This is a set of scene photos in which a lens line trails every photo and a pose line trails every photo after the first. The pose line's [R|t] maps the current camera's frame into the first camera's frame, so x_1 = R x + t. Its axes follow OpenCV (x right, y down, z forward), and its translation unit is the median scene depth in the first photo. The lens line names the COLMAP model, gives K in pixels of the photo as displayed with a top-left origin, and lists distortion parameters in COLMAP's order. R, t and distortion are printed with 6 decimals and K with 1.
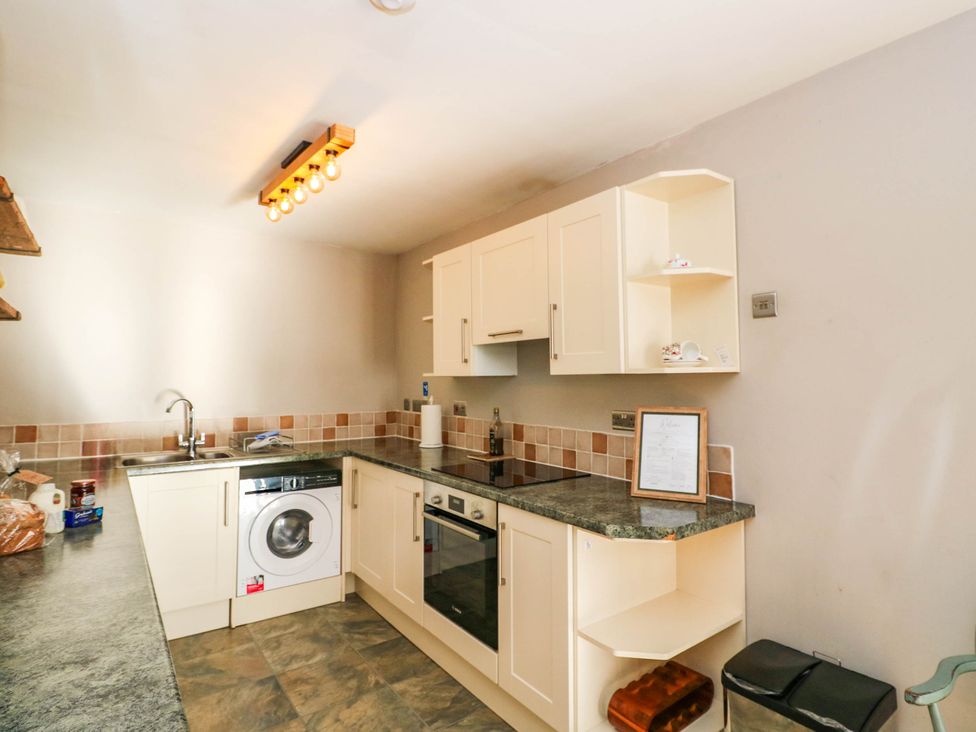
lens RADIAL K [[542.6, 0, 540.7], [0, 542.6, 366.1], [0, 0, 1]] dist [-0.007650, -0.000834]
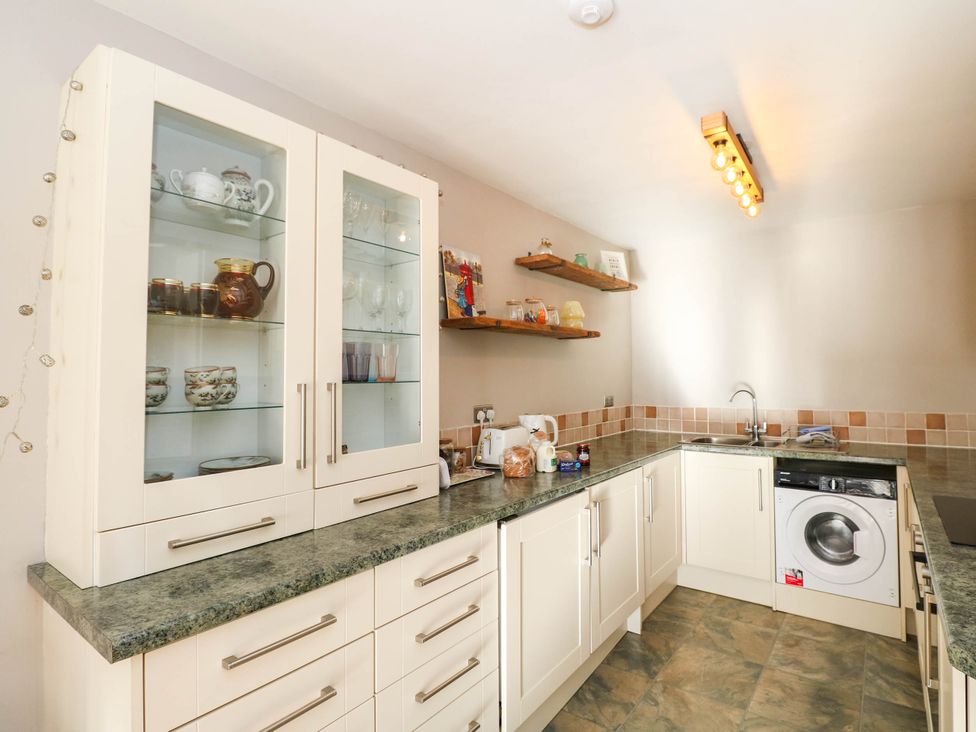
lens RADIAL K [[519.3, 0, 489.8], [0, 519.3, 360.8], [0, 0, 1]] dist [0.008420, -0.012452]
pose [[0.252399, -0.029270, -0.967180, 0.278470], [0.036156, 0.999130, -0.020802, 0.002427], [0.966948, -0.029719, 0.253237, 0.226172]]
